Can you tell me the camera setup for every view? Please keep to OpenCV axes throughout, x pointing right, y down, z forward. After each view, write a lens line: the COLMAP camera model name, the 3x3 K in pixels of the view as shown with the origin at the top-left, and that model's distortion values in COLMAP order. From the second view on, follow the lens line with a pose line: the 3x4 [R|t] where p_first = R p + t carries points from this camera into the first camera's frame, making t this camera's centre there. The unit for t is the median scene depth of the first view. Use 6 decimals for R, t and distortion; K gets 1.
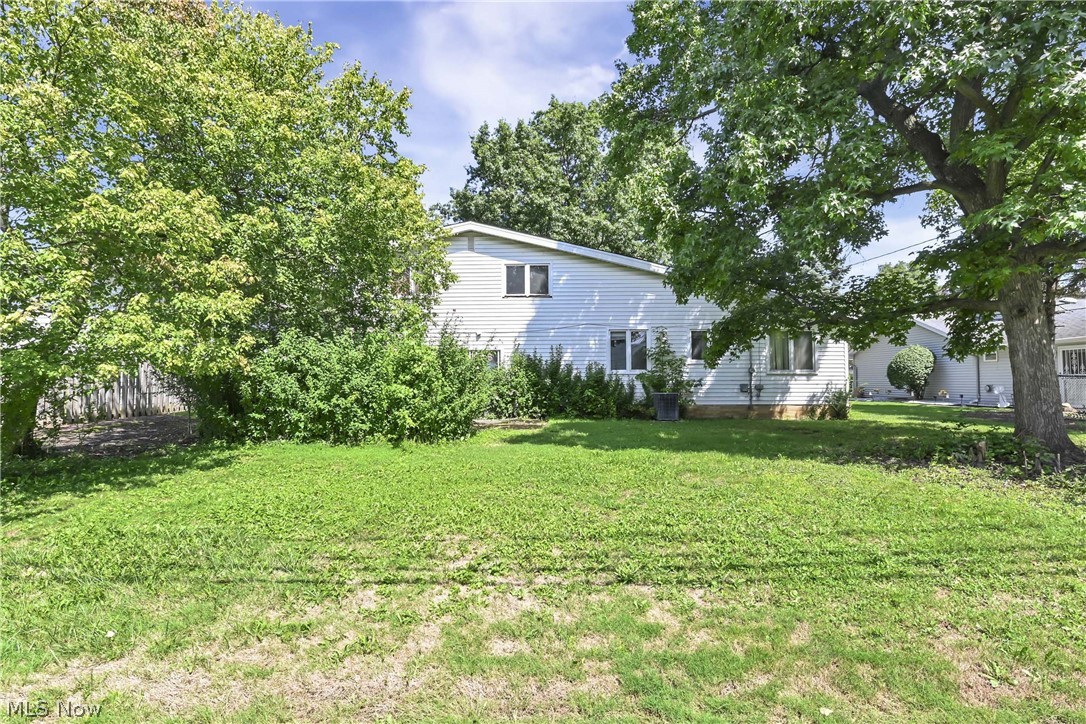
lens RADIAL K [[463.4, 0, 535.7], [0, 463.4, 363.3], [0, 0, 1]] dist [-0.004080, -0.000509]
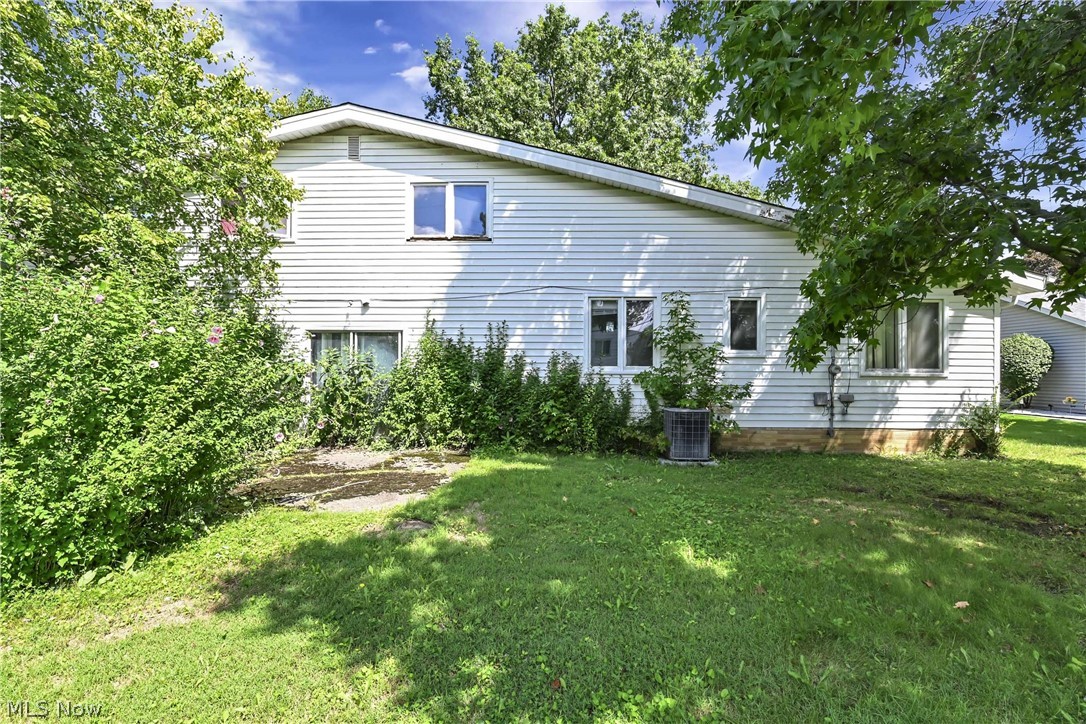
lens RADIAL K [[463.4, 0, 550.0], [0, 463.4, 360.0], [0, 0, 1]] dist [-0.004080, -0.000509]
pose [[0.999943, 0.008779, 0.006042, 0.108121], [-0.008849, 0.999893, 0.011624, 0.000333], [-0.005939, -0.011677, 0.999914, 0.421558]]
